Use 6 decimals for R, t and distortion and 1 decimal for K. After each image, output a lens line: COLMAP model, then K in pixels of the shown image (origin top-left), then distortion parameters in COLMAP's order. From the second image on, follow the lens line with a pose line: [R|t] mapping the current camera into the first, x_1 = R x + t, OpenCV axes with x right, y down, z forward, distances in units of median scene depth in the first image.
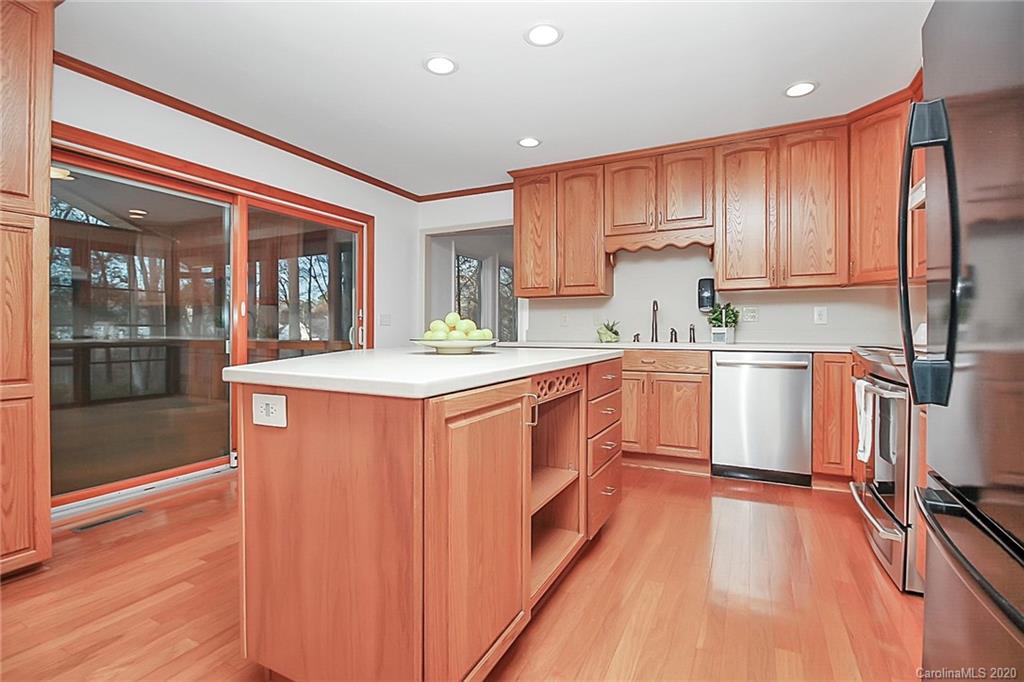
lens RADIAL K [[481.4, 0, 507.6], [0, 481.4, 333.8], [0, 0, 1]] dist [-0.001931, -0.000373]
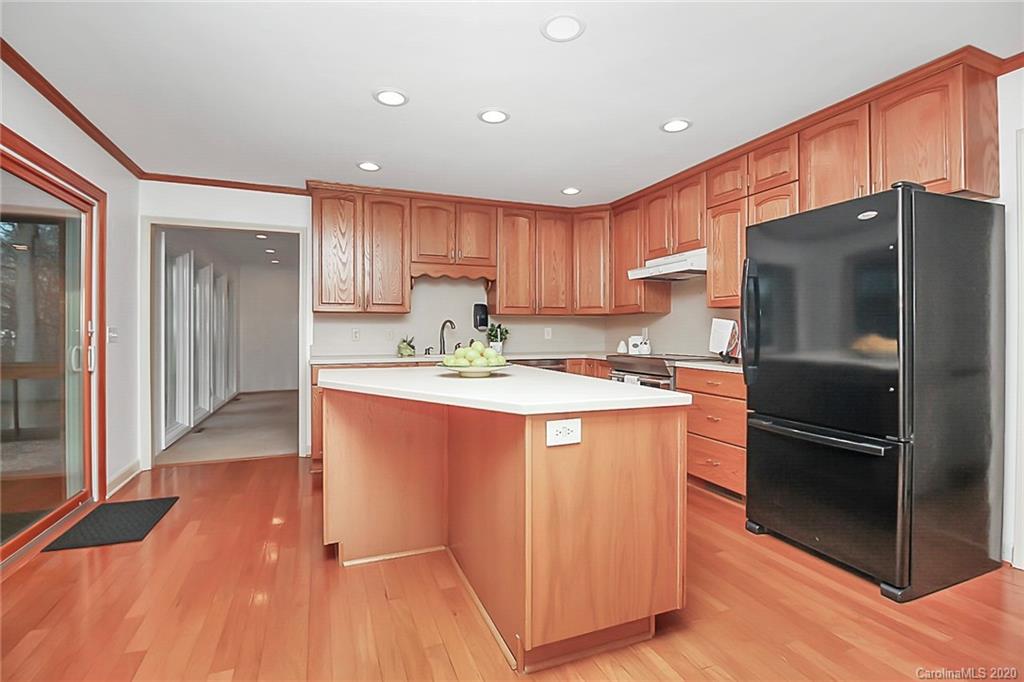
lens RADIAL K [[481.4, 0, 507.6], [0, 481.4, 333.8], [0, 0, 1]] dist [-0.001931, -0.000373]
pose [[0.662011, -0.004512, 0.749481, -0.504435], [0.007910, 0.999968, -0.000967, -0.032655], [-0.749453, 0.006569, 0.662025, 0.088416]]
